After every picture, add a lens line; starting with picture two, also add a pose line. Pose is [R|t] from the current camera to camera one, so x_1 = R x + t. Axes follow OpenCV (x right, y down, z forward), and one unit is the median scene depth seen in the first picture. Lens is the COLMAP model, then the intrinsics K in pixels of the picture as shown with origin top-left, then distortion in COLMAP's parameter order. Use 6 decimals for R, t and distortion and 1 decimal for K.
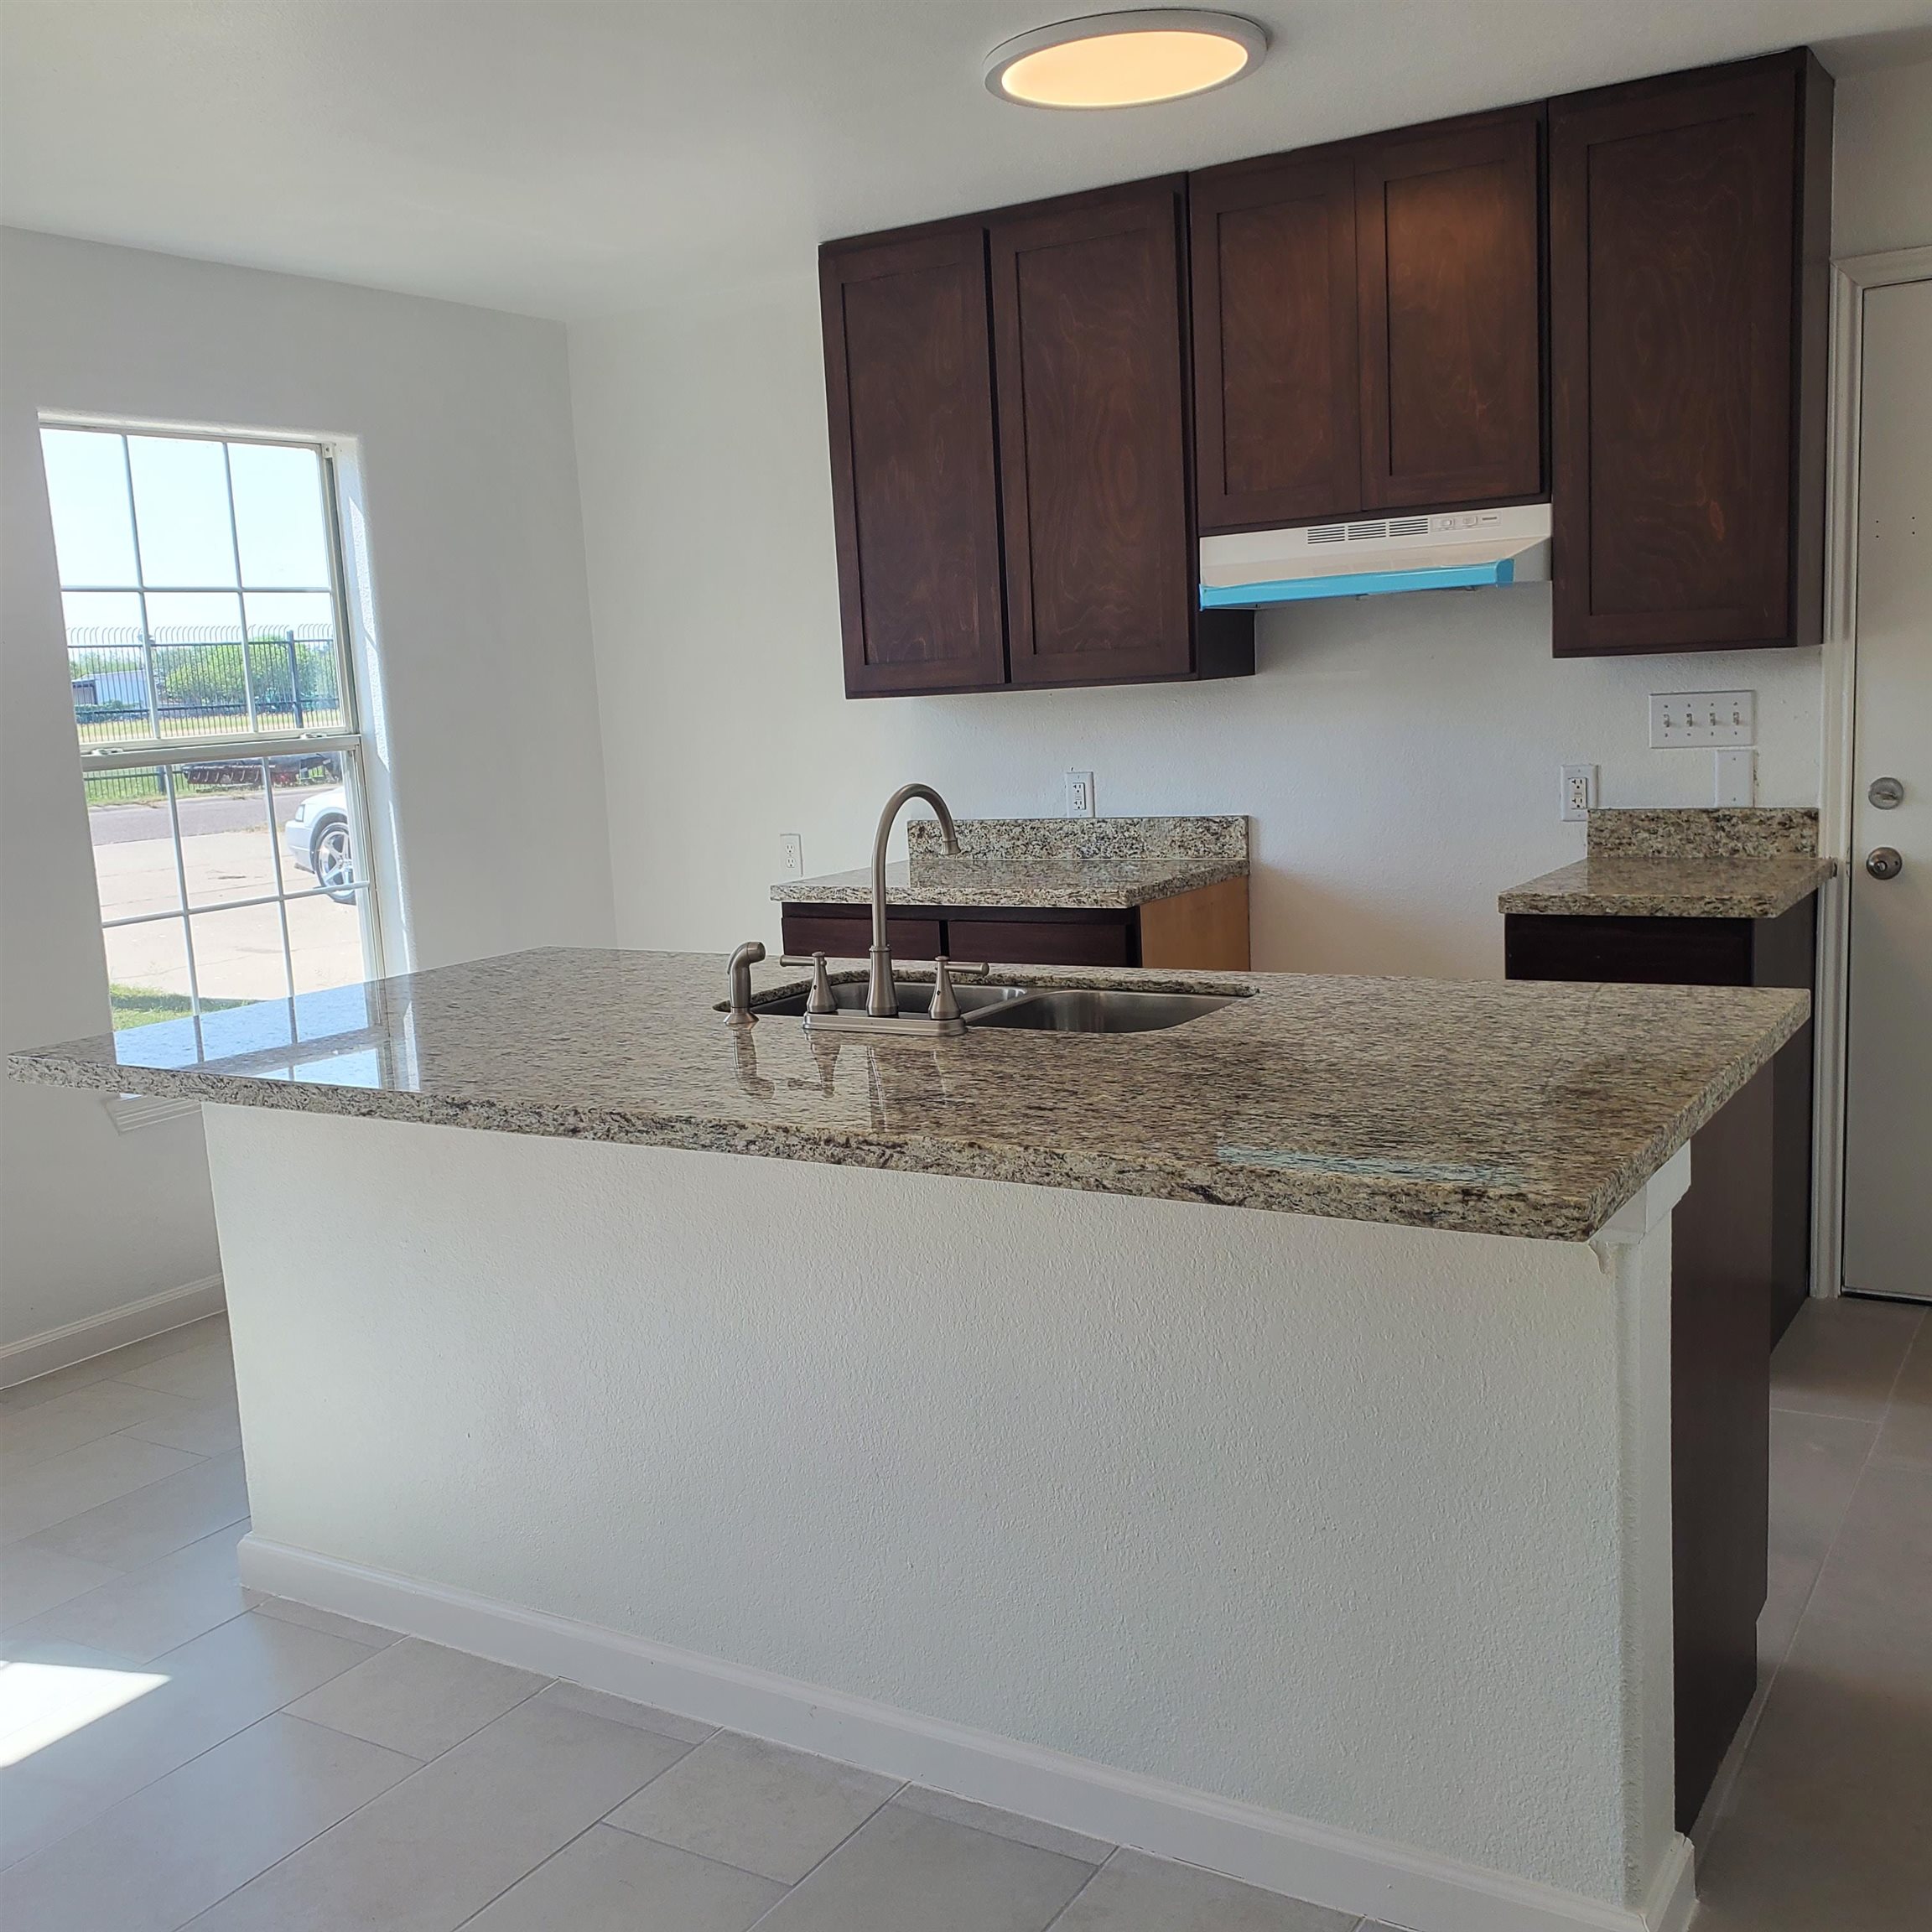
lens RADIAL K [[1989.5, 0, 934.7], [0, 1989.5, 996.0], [0, 0, 1]] dist [-0.002715, 0.000000]
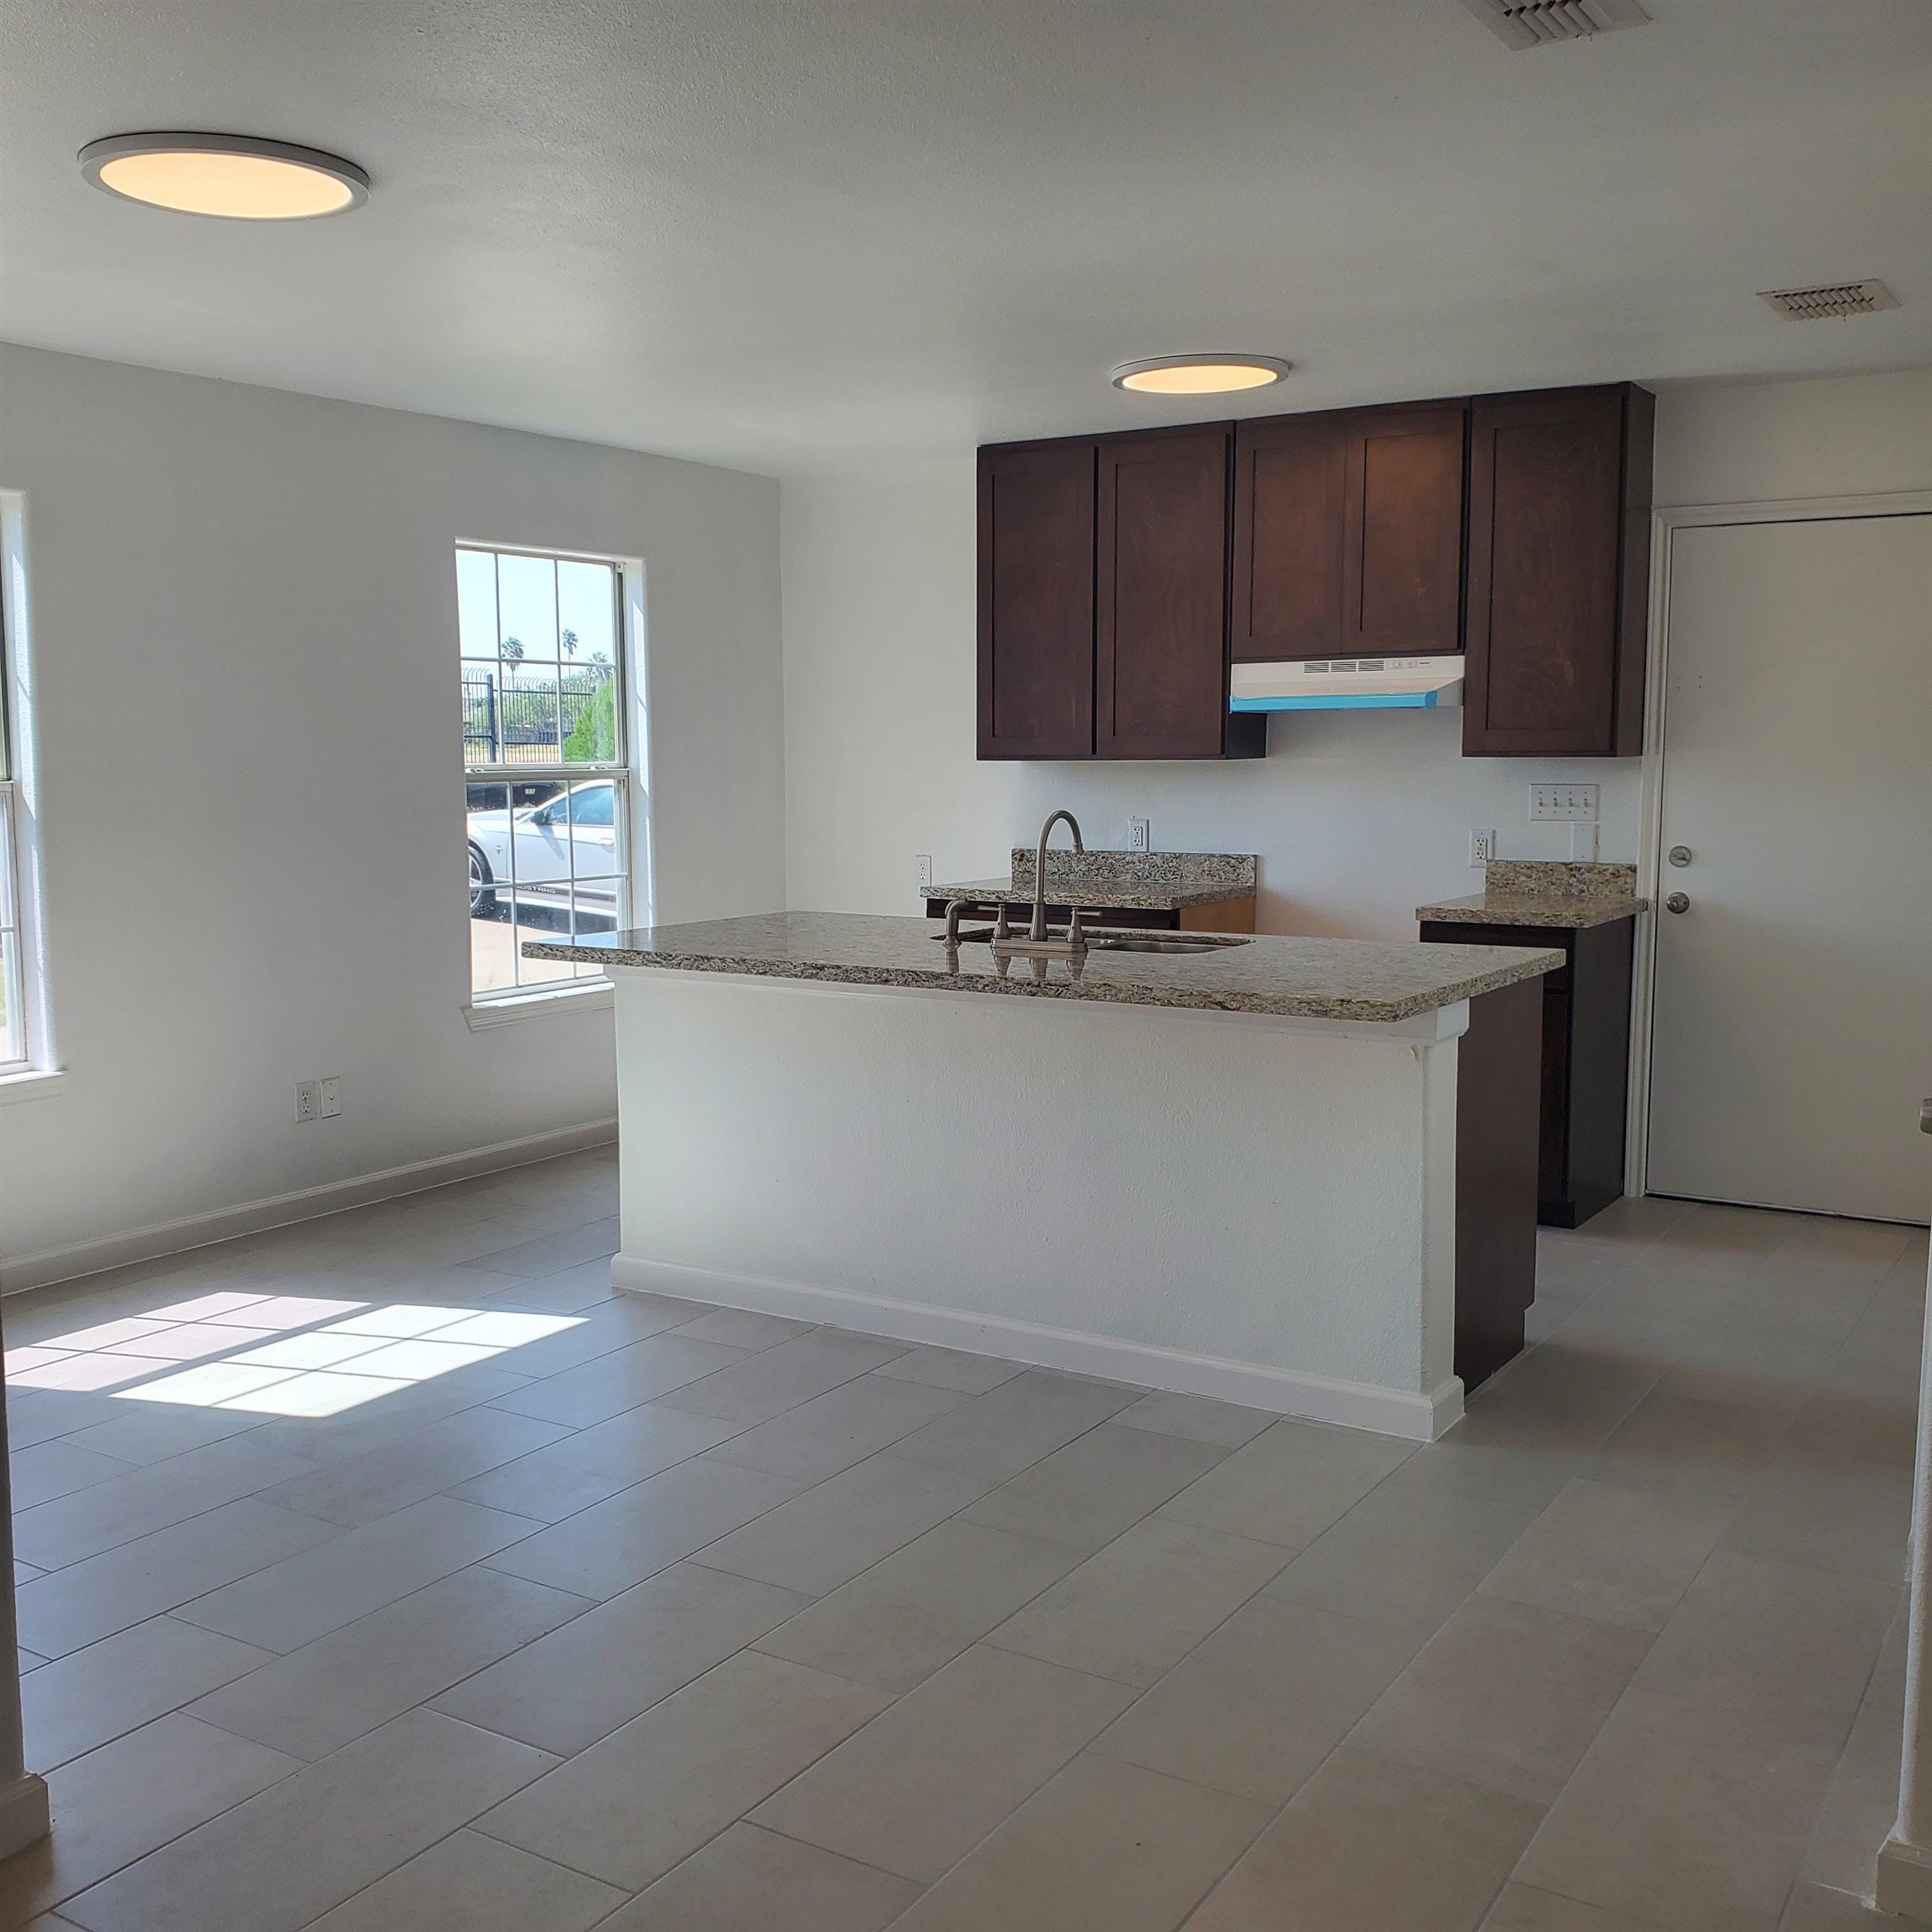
lens RADIAL K [[1989.5, 0, 922.6], [0, 1989.5, 969.8], [0, 0, 1]] dist [-0.002715, 0.000000]
pose [[0.998585, 0.051518, -0.013162, -0.069572], [-0.052051, 0.997675, -0.043991, 0.078631], [0.010865, 0.044614, 0.998945, -0.500449]]
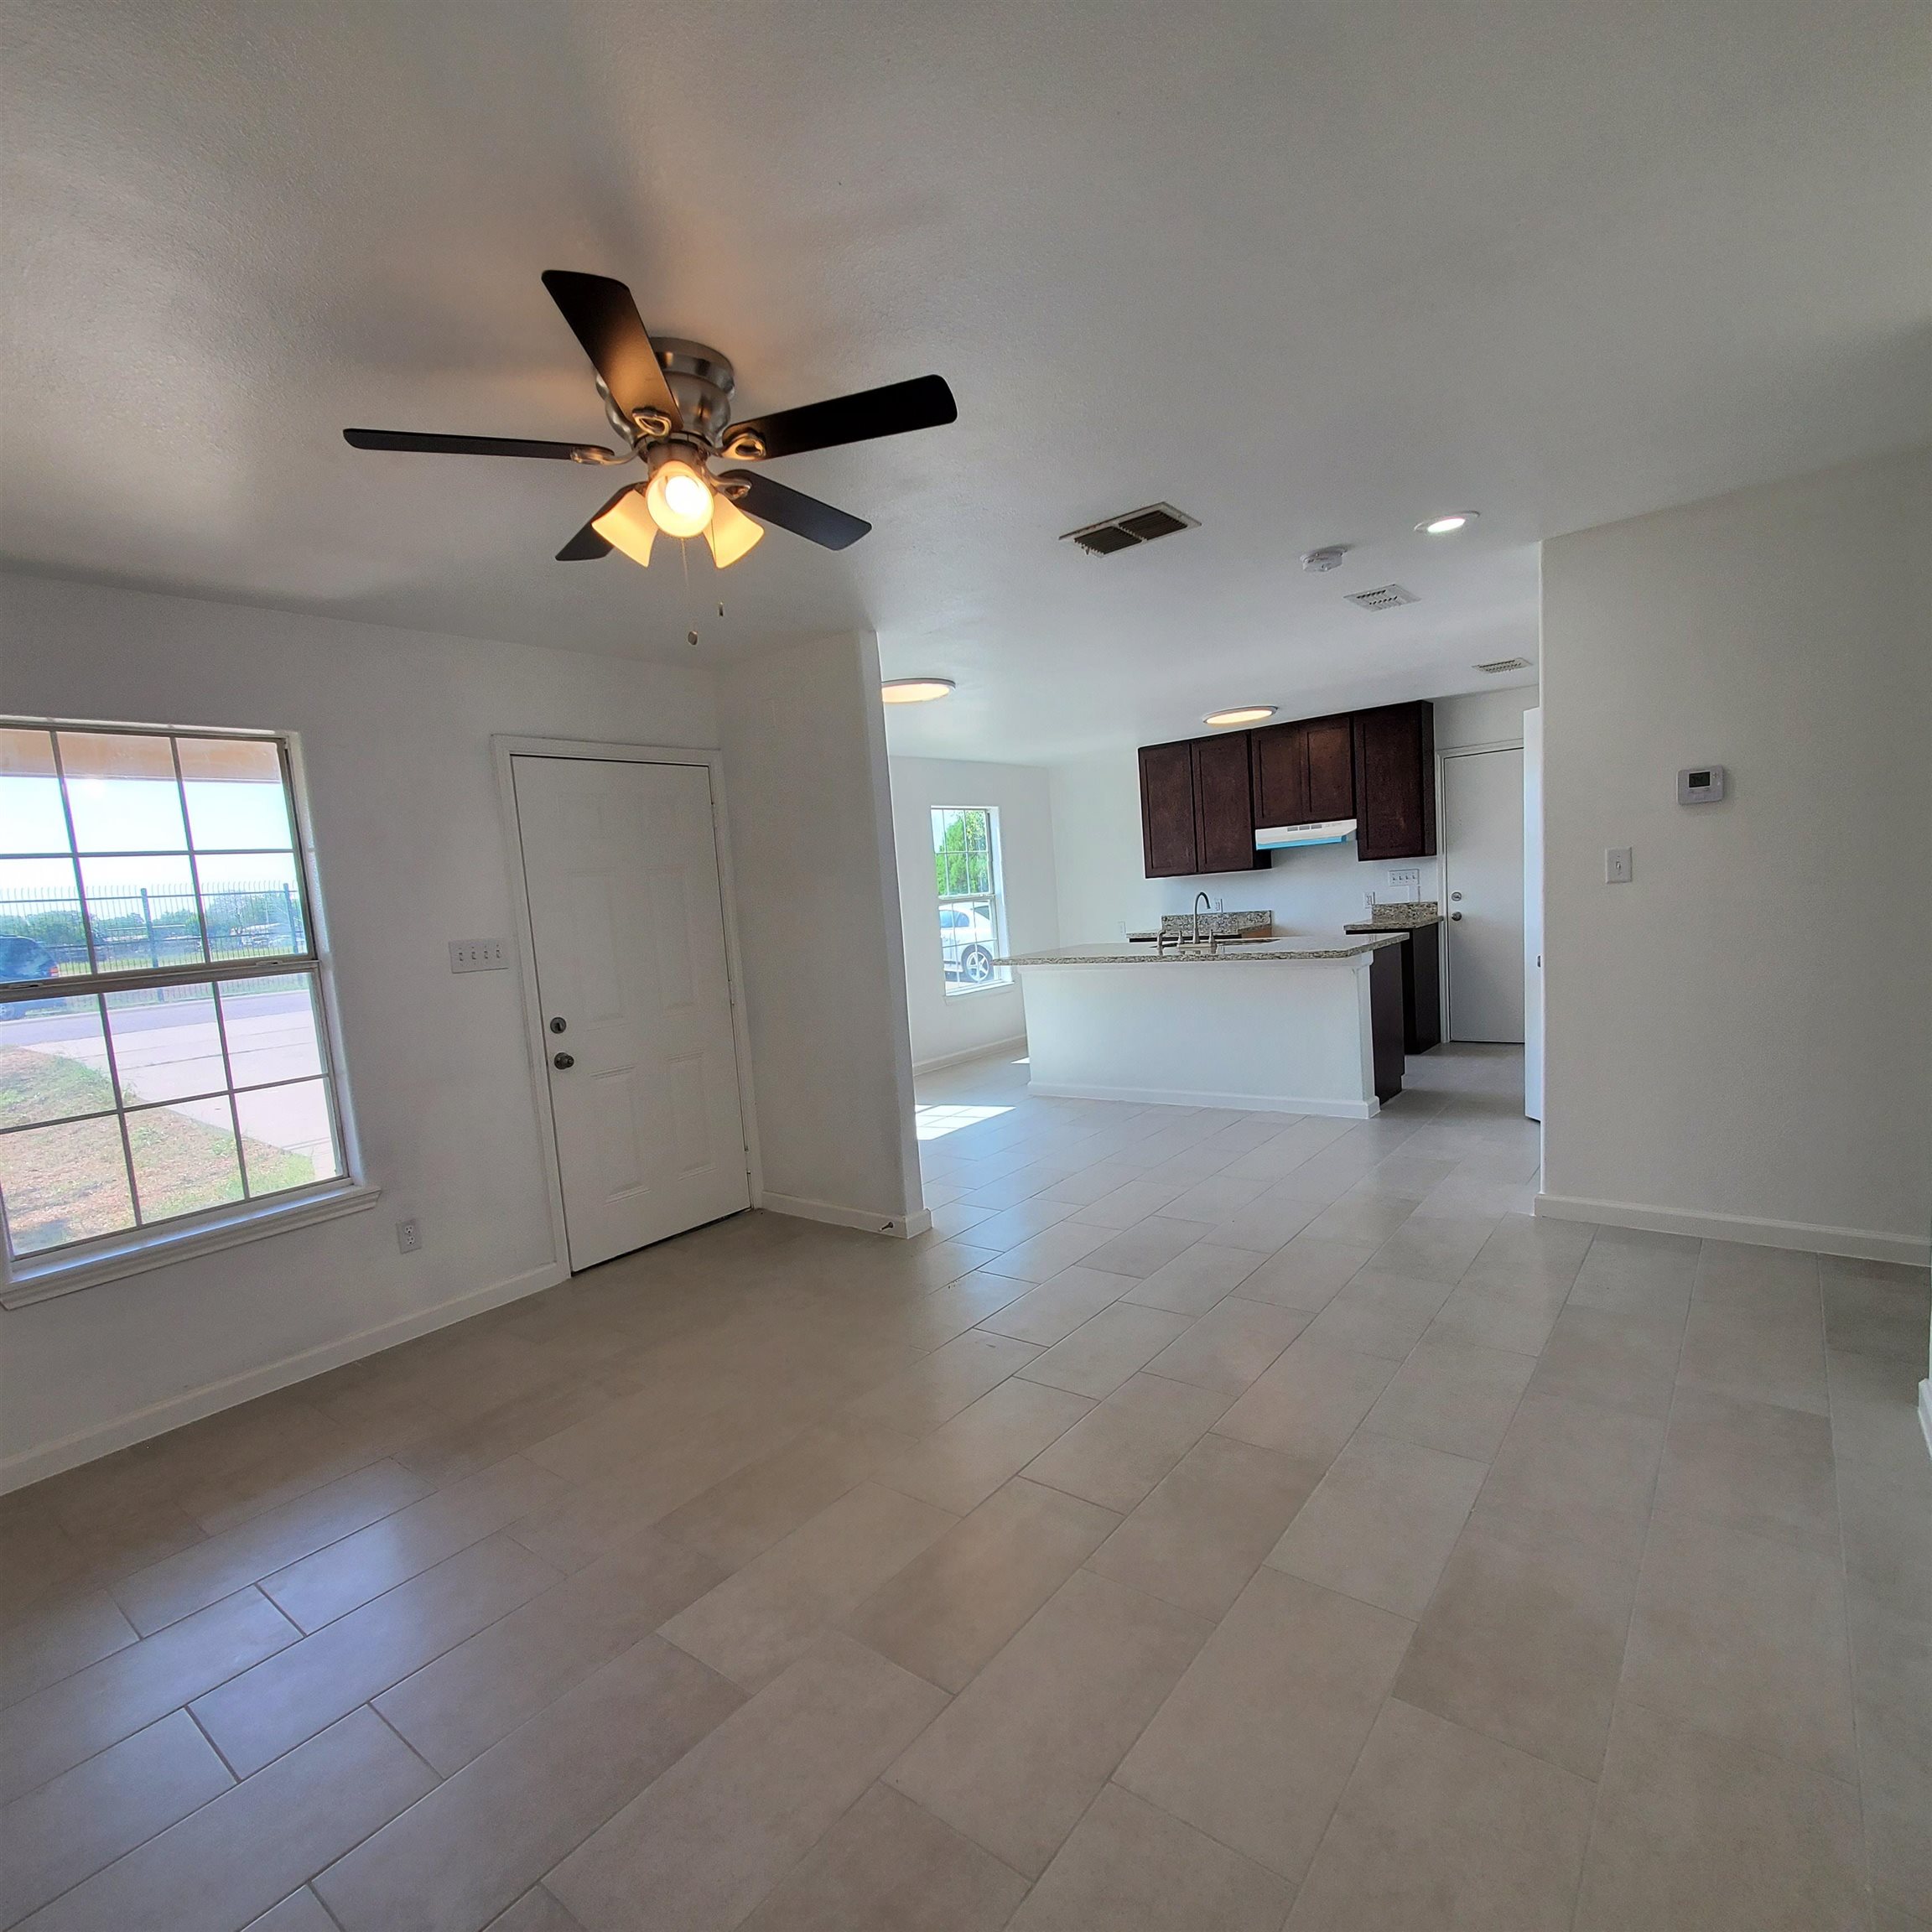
lens RADIAL K [[1017.5, 0, 959.2], [0, 1017.5, 998.3], [0, 0, 1]] dist [-0.011182, 0.002528]
pose [[0.993099, -0.011111, -0.116755, -0.193552], [0.005687, 0.998893, -0.046692, 0.157939], [0.117144, 0.045706, 0.992063, -0.888874]]
